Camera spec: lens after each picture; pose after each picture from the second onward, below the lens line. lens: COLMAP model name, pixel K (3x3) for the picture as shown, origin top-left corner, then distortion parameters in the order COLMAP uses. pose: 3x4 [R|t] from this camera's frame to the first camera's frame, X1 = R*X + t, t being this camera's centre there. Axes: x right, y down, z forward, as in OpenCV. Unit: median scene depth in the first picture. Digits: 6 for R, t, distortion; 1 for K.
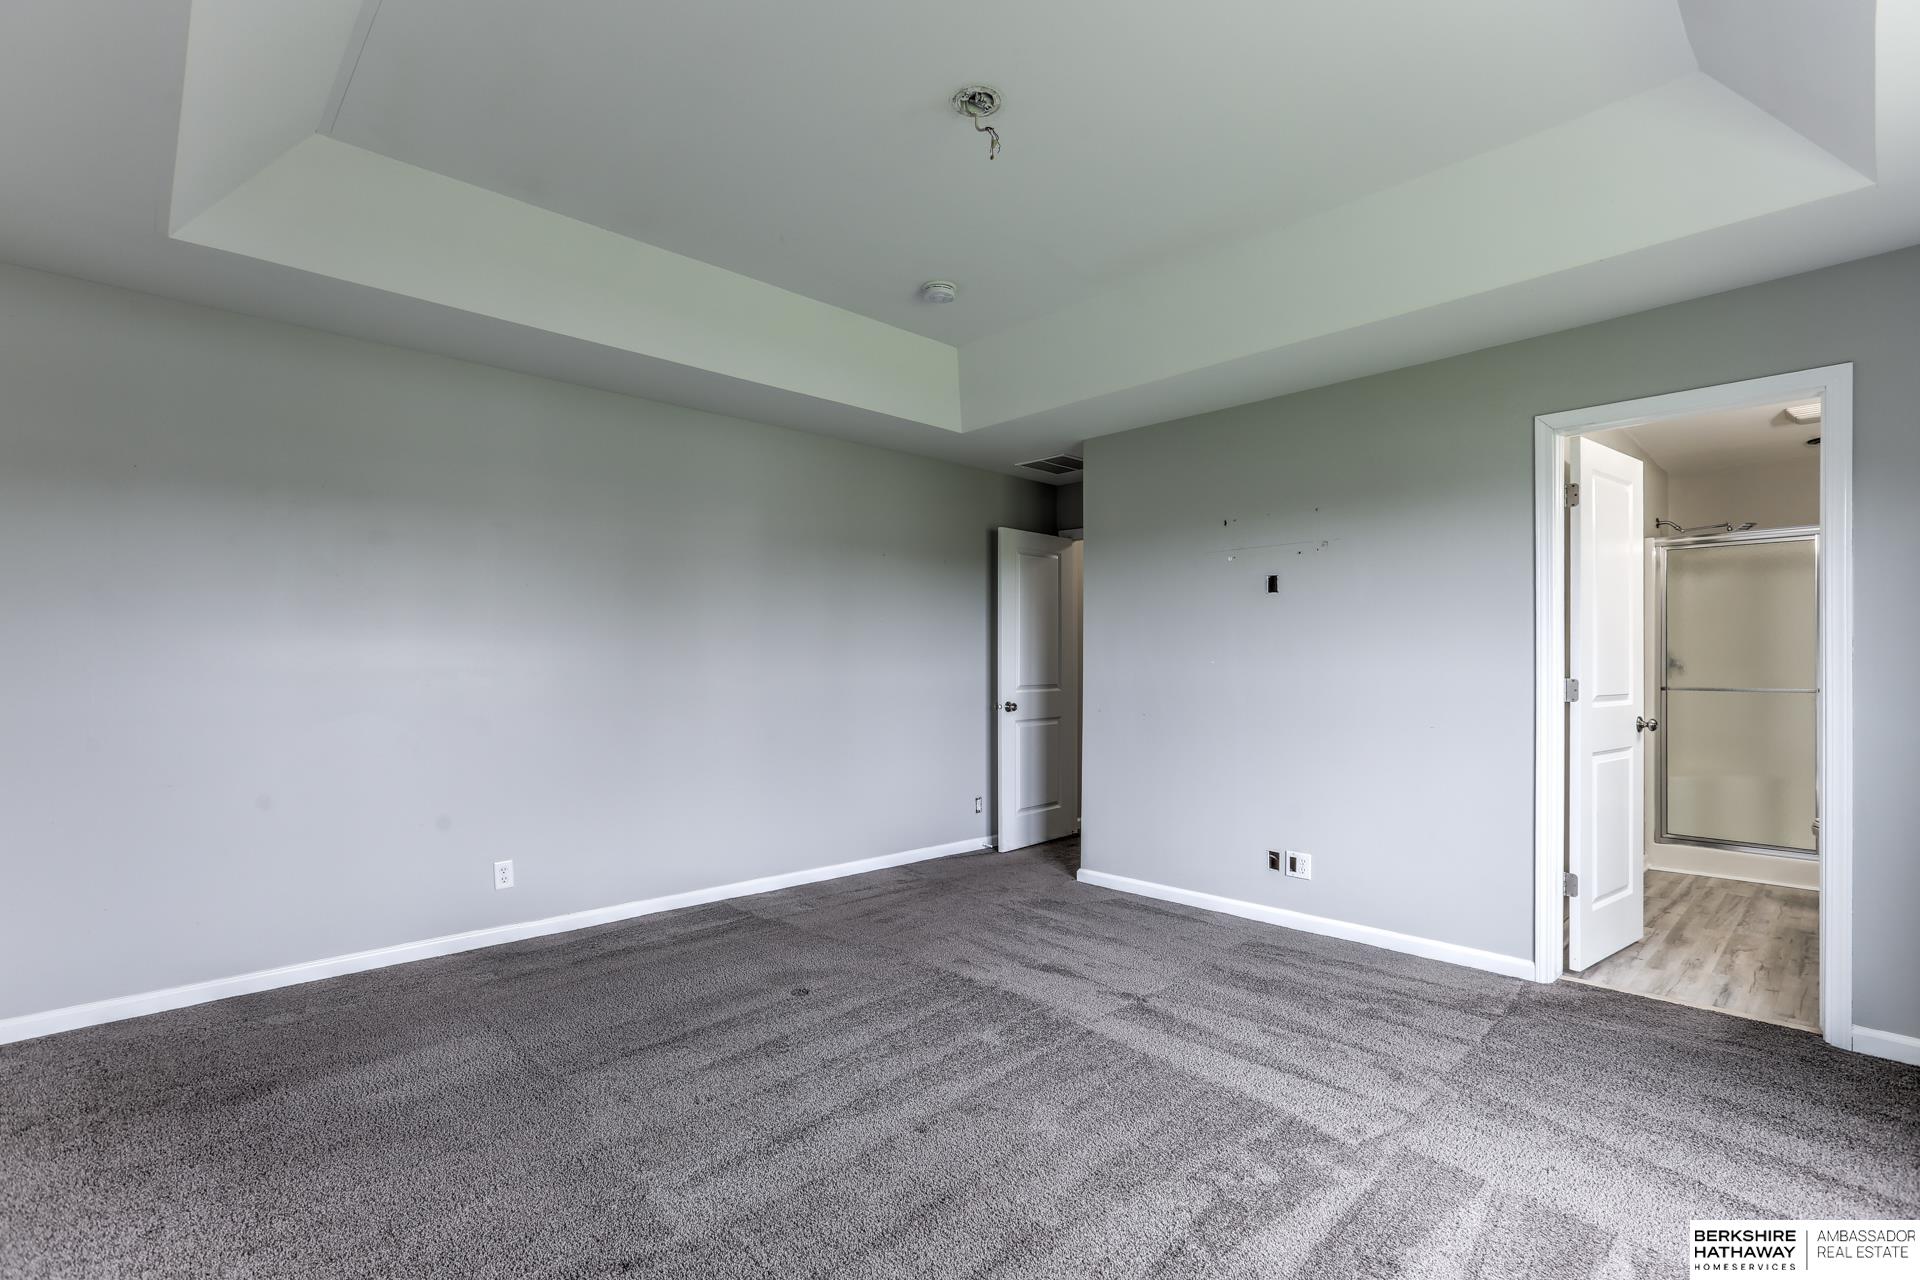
lens RADIAL K [[881.5, 0, 955.4], [0, 881.5, 642.3], [0, 0, 1]] dist [-0.028727, 0.018988]
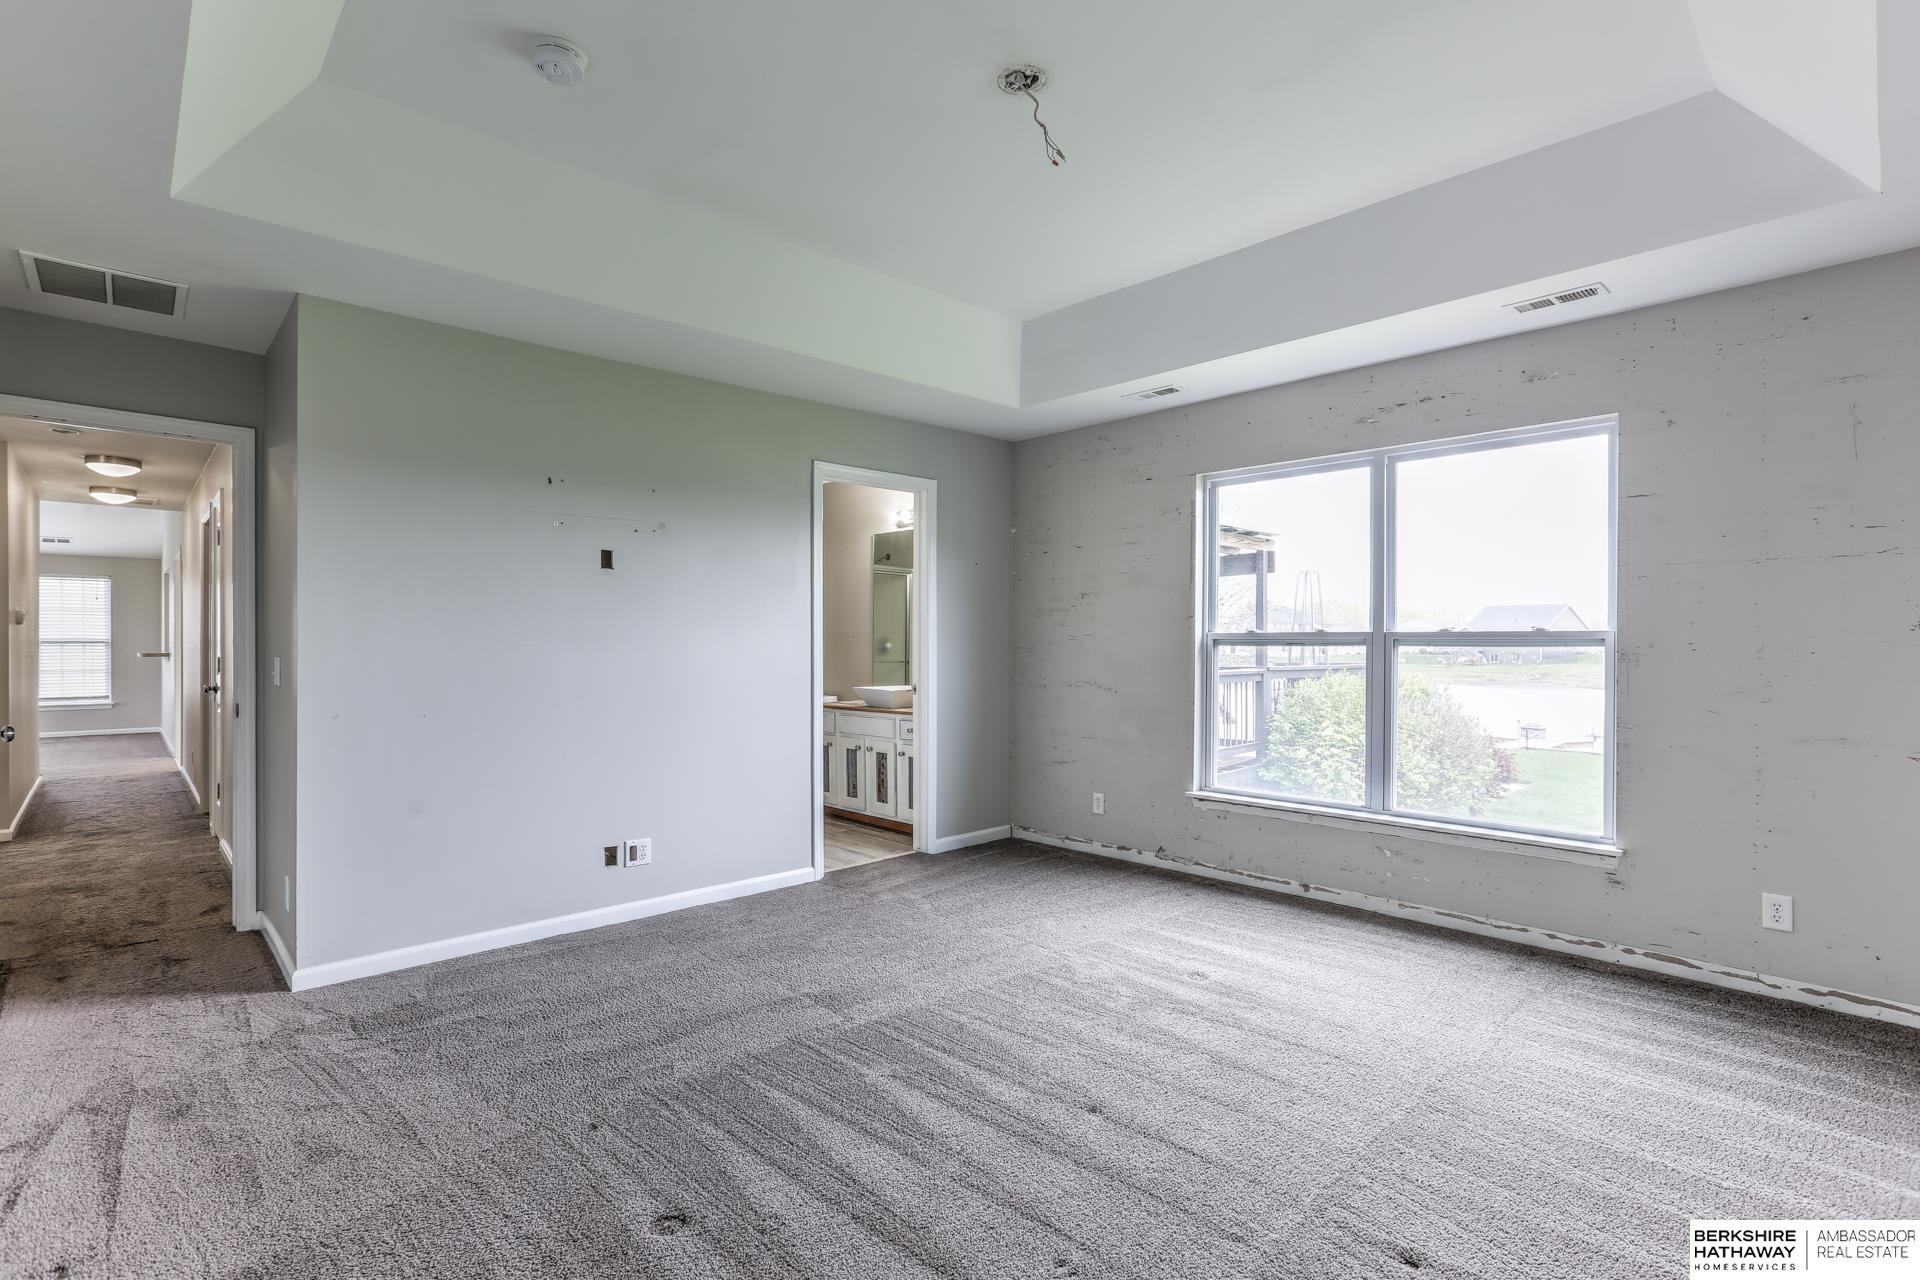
lens RADIAL K [[881.5, 0, 955.4], [0, 881.5, 642.3], [0, 0, 1]] dist [-0.028727, 0.018988]
pose [[0.017270, 0.005177, 0.999837, -0.581627], [-0.021773, 0.999751, -0.004800, 0.018233], [-0.999614, -0.021686, 0.017379, 0.641516]]
